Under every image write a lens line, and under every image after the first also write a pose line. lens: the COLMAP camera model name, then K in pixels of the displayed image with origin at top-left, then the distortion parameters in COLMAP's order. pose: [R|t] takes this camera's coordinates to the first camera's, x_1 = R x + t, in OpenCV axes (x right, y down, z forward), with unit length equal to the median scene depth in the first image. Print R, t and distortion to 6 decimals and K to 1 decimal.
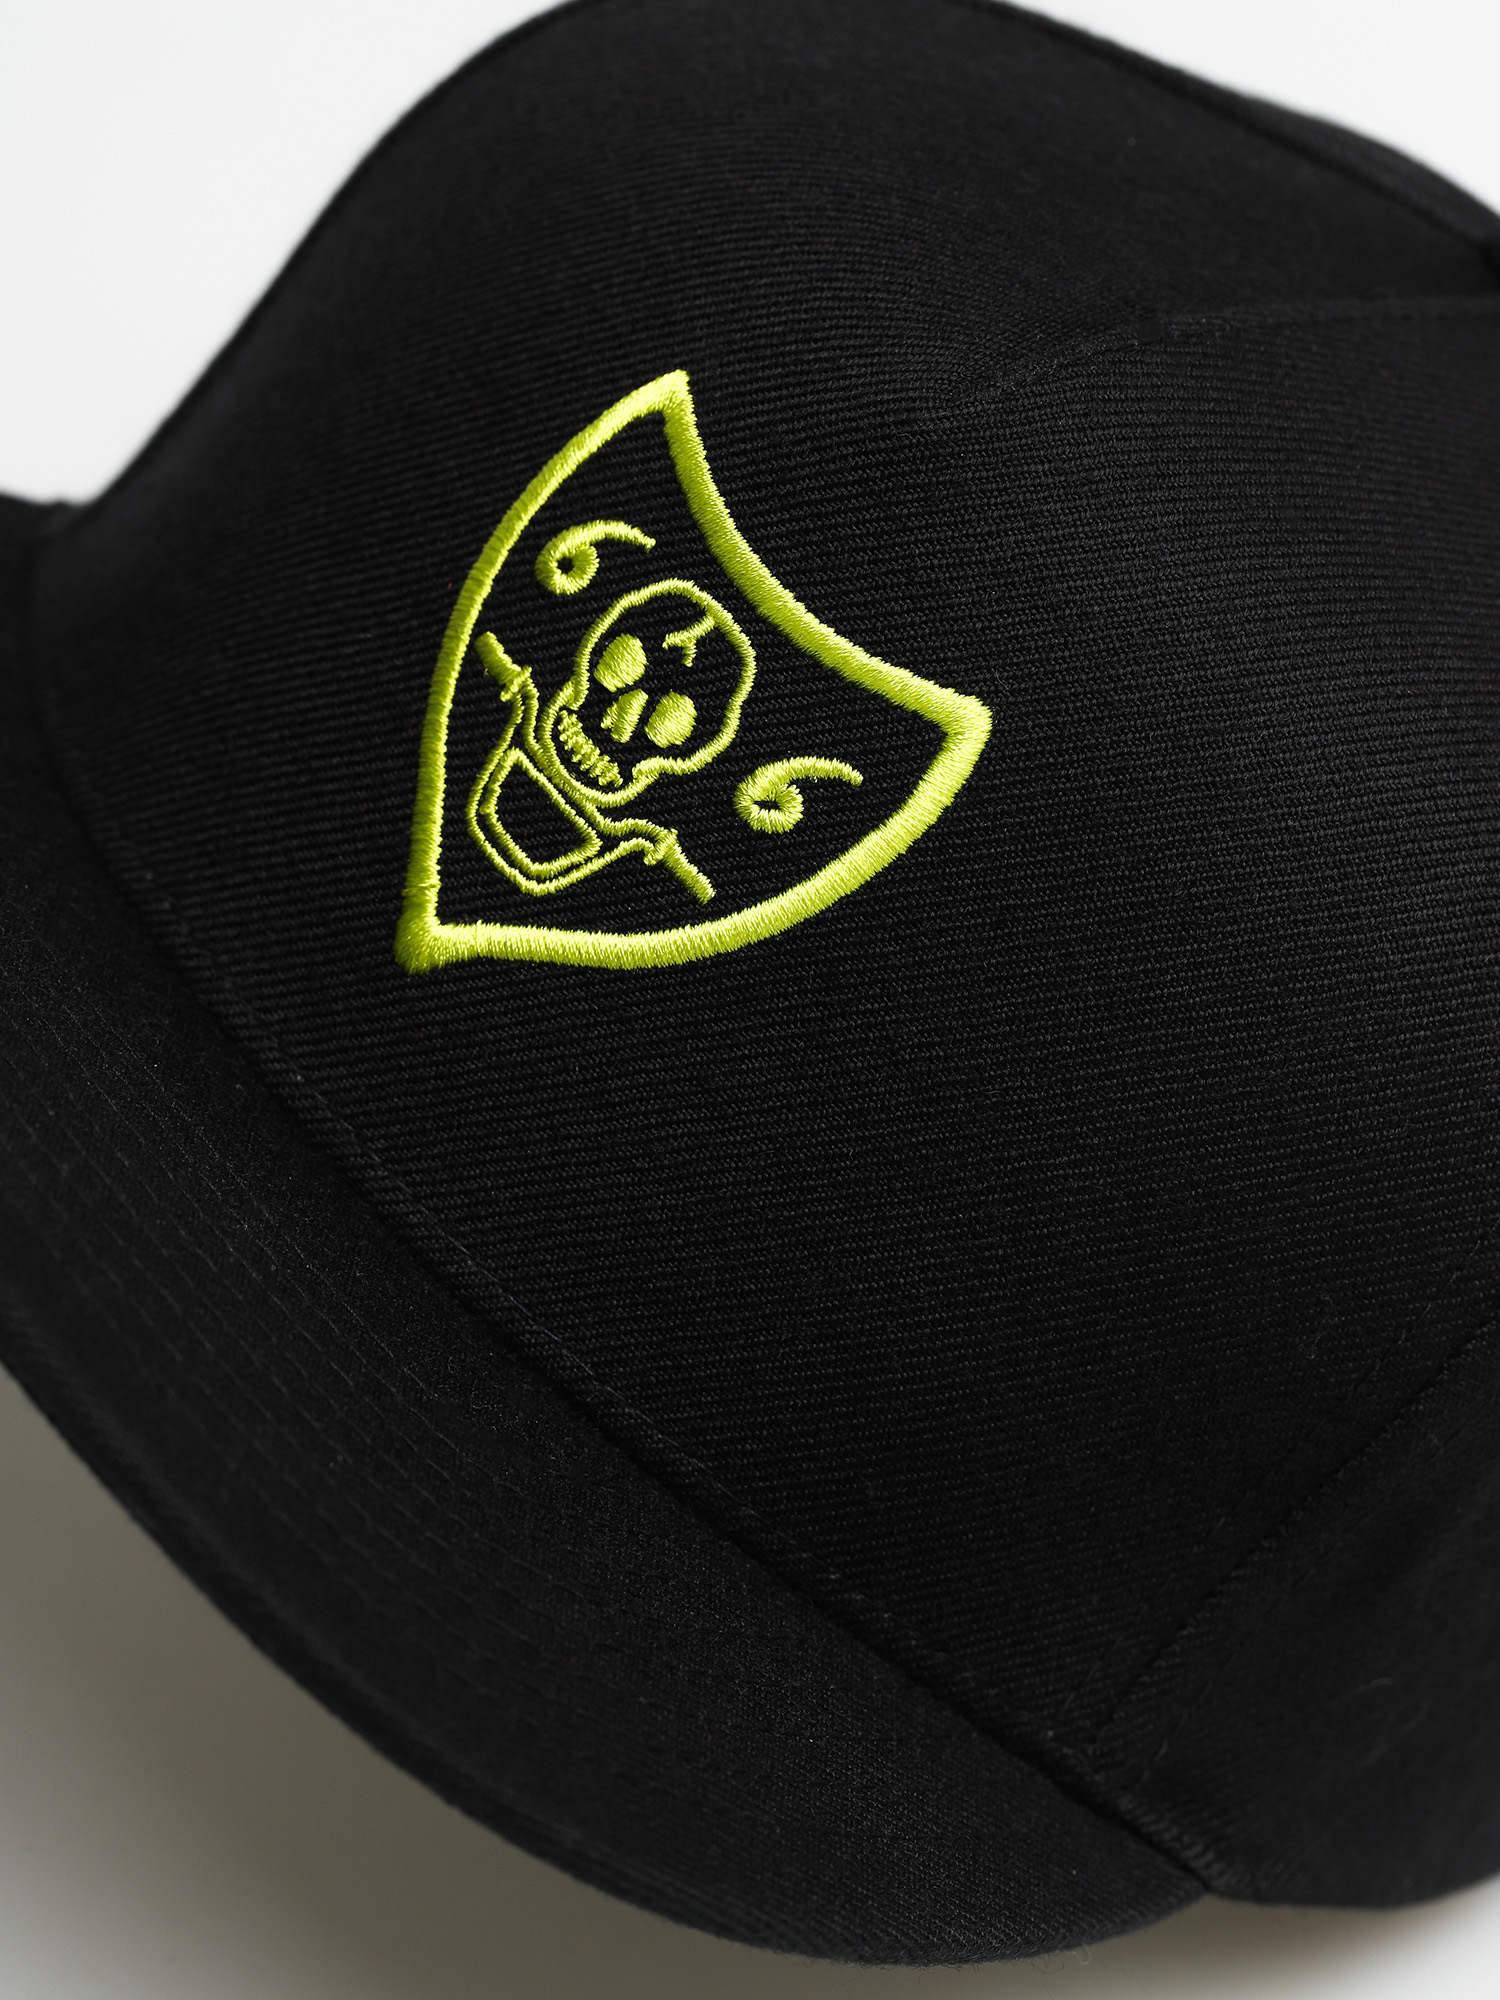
lens RADIAL K [[5605.5, 0, 750.9], [0, 5605.5, 1000.6], [0, 0, 1]] dist [-0.048625, 0.000000]
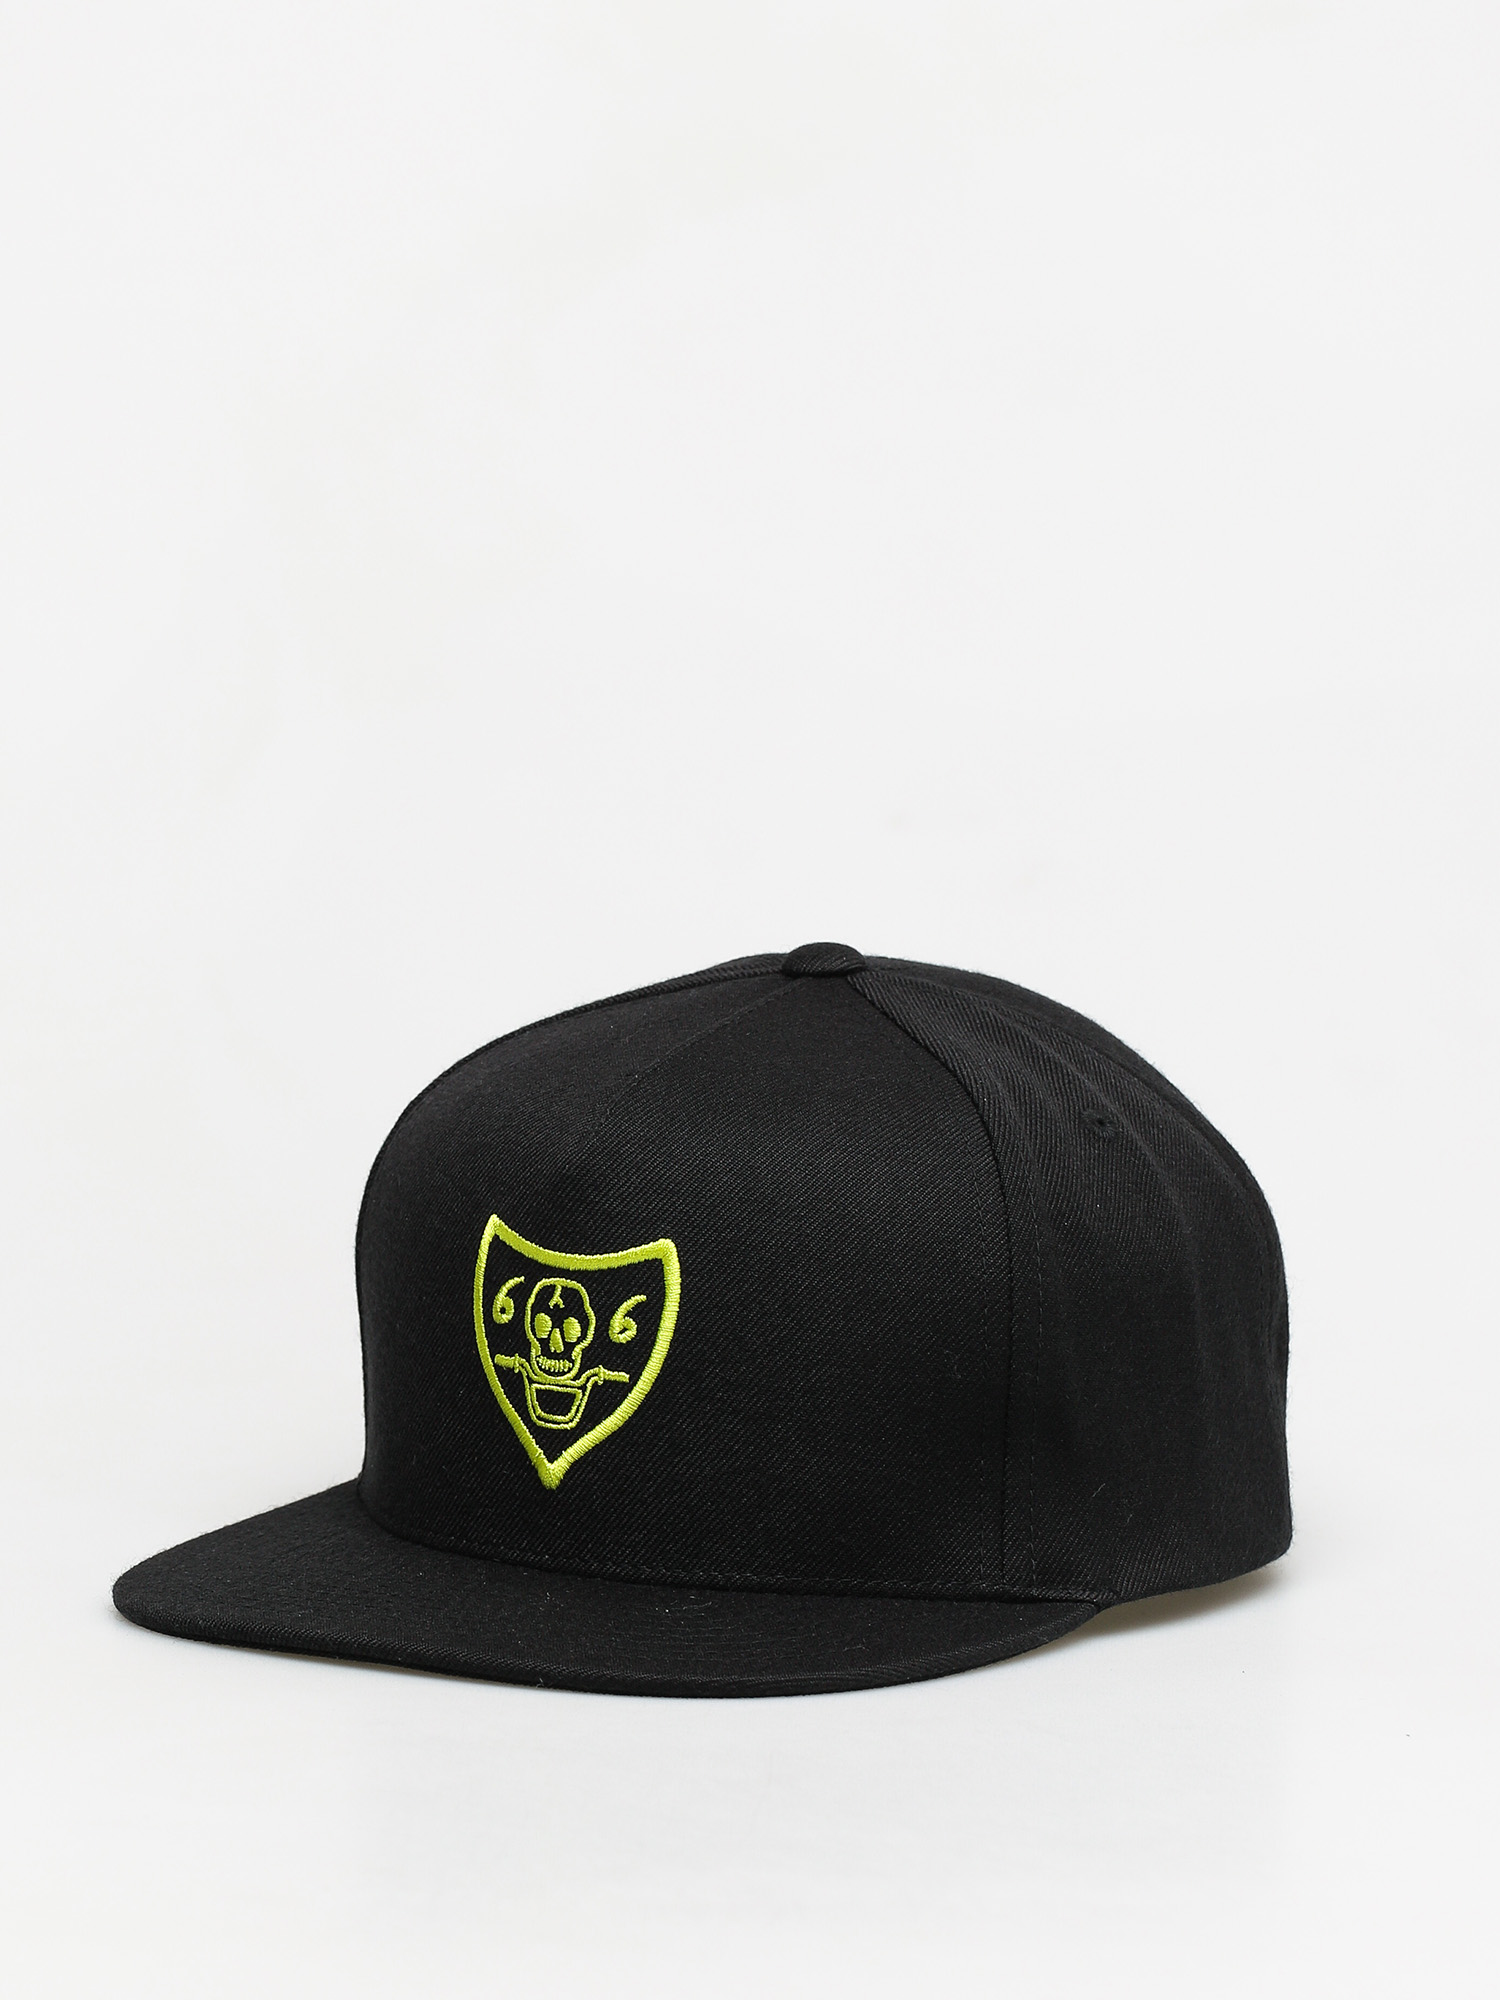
lens RADIAL K [[5605.5, 0, 749.6], [0, 5605.5, 999.8], [0, 0, 1]] dist [-0.048625, 0.000000]
pose [[0.786138, -0.618051, -0.000377, 0.130020], [0.602314, 0.766257, -0.223760, 0.411527], [0.138584, 0.175679, 0.974644, -1.294650]]
